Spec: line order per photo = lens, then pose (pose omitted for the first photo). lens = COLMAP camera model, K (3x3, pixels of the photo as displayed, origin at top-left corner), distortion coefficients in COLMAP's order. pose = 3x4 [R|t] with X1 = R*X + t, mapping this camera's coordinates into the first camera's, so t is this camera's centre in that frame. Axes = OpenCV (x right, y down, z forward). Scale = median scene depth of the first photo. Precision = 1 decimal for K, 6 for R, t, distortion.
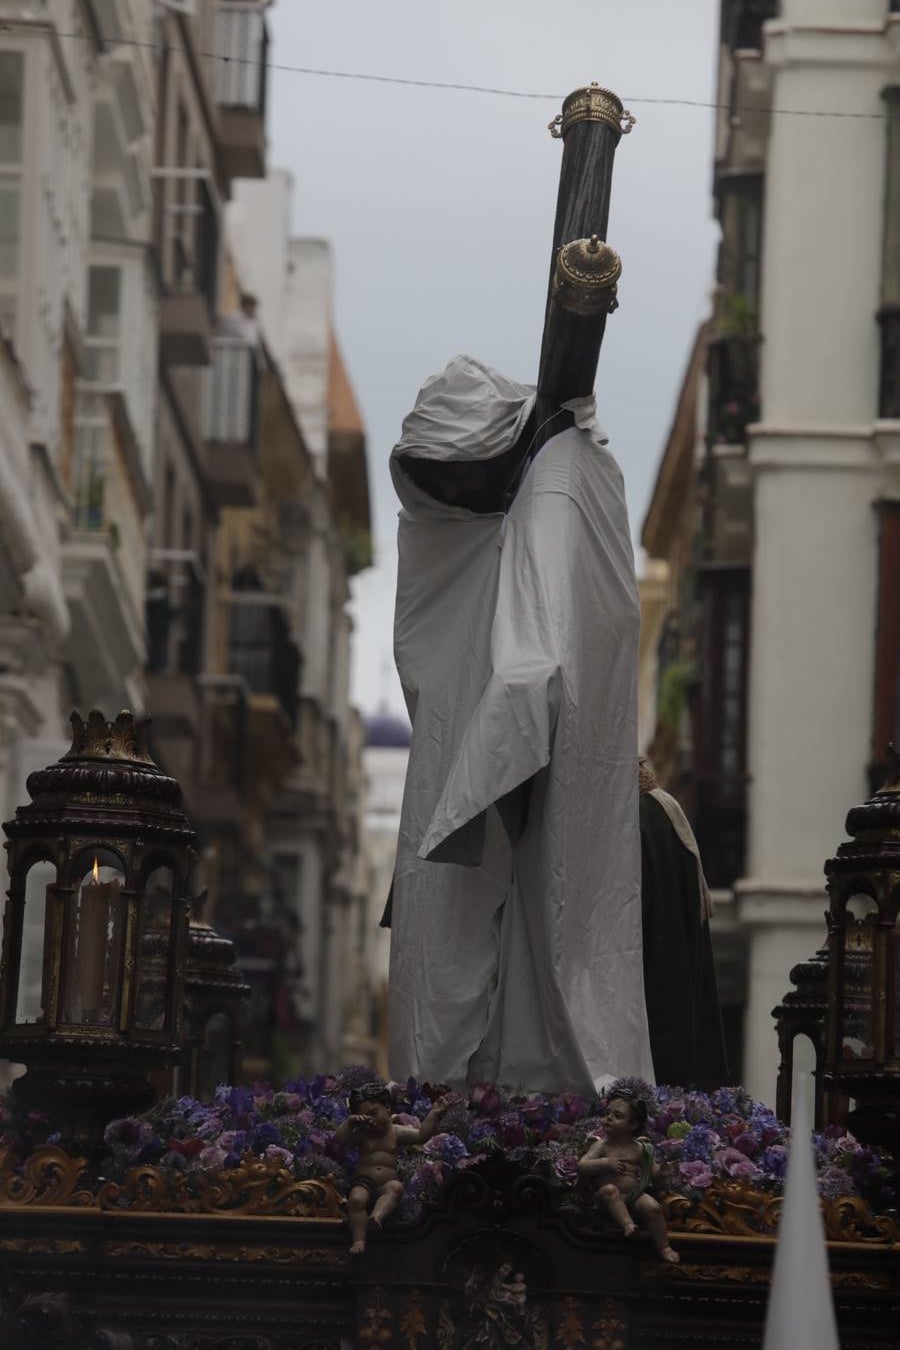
lens RADIAL K [[7271.4, 0, 449.7], [0, 7271.4, 694.6], [0, 0, 1]] dist [1.327687, 15.981780]
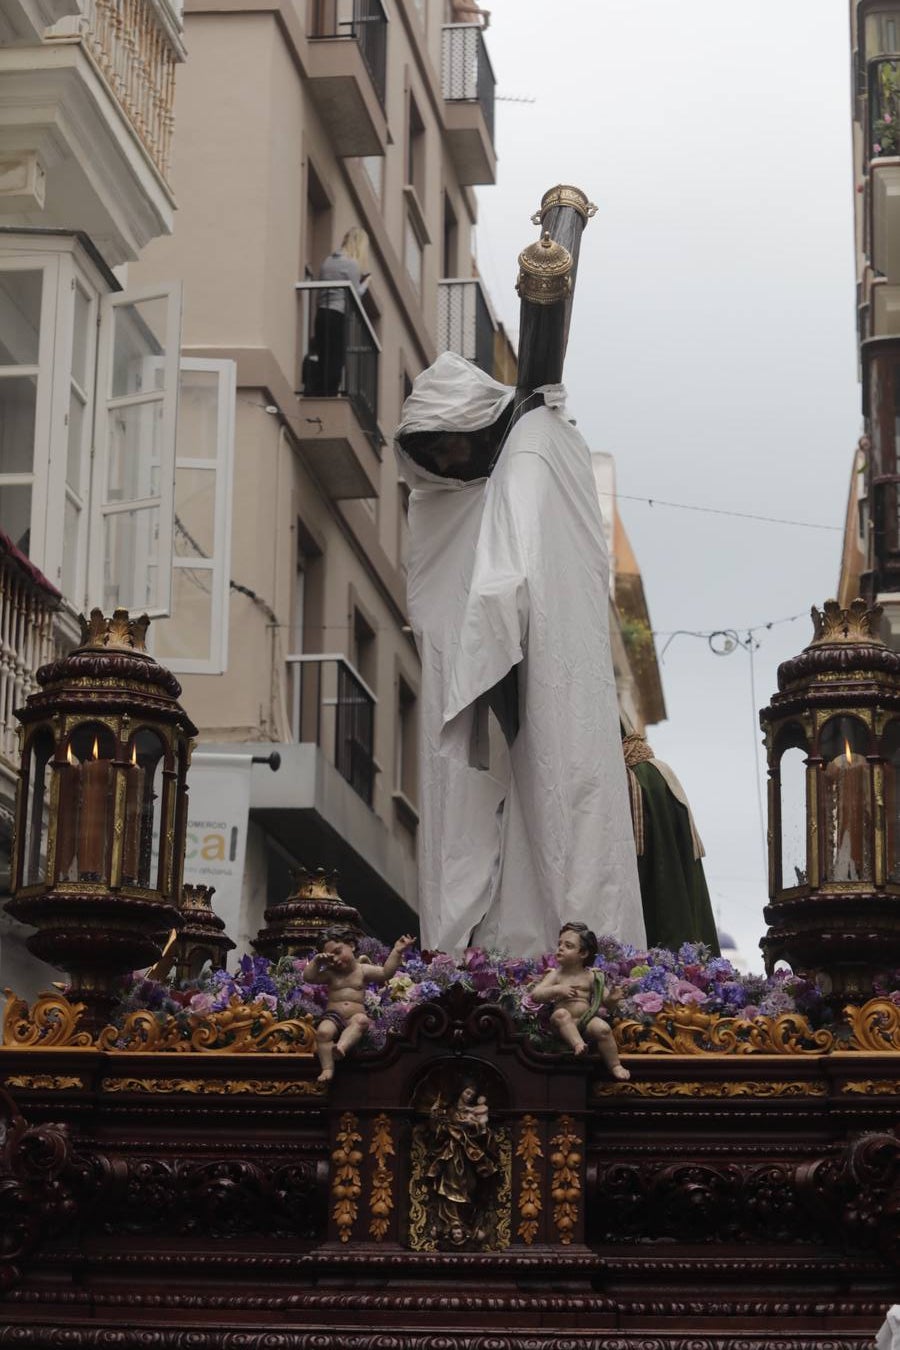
lens RADIAL K [[2924.5, 0, 450.0], [0, 2924.5, 675.0], [0, 0, 1]] dist [-0.312059, 0.180318]
pose [[0.995487, -0.045636, -0.083204, 0.042374], [0.035952, 0.992785, -0.114392, 0.065710], [0.087824, 0.110884, 0.989945, 0.571806]]
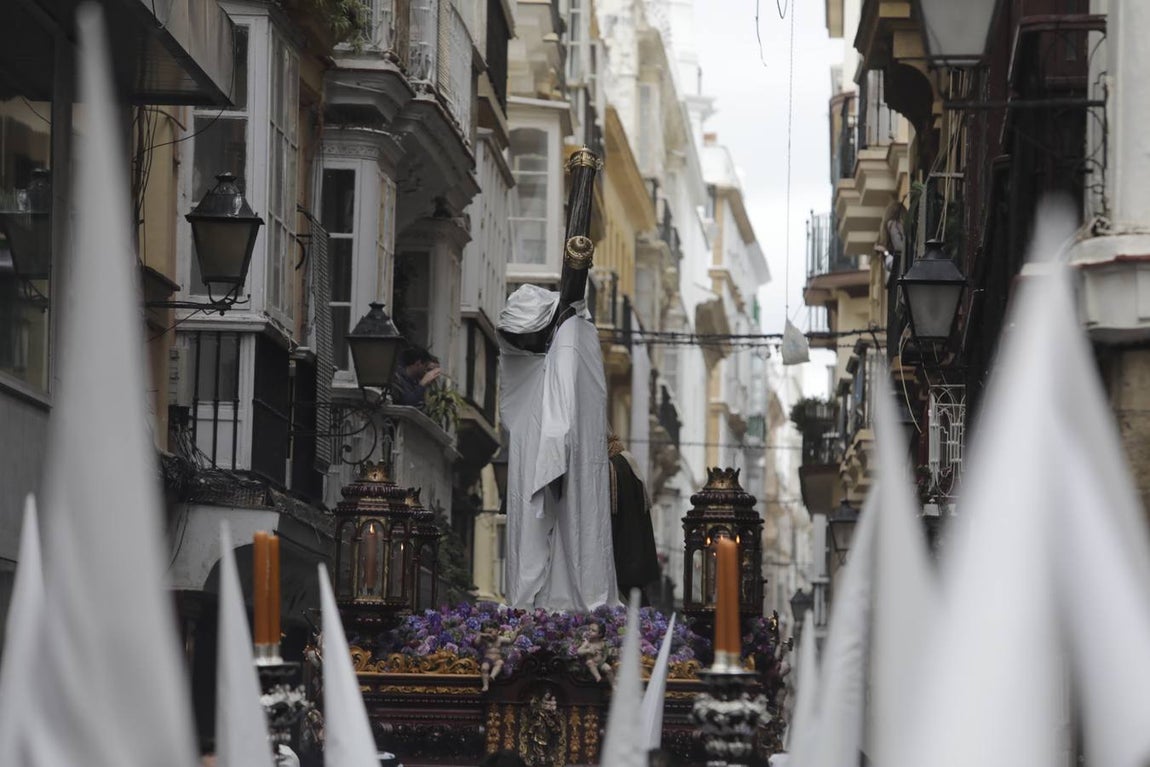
lens RADIAL K [[6194.2, 0, 573.4], [0, 6194.2, 412.3], [0, 0, 1]] dist [1.327687, 15.981780]
pose [[0.999751, -0.019749, -0.010409, 0.038546], [0.020544, 0.996360, 0.082732, -0.178945], [0.008737, -0.082925, 0.996517, -0.998091]]
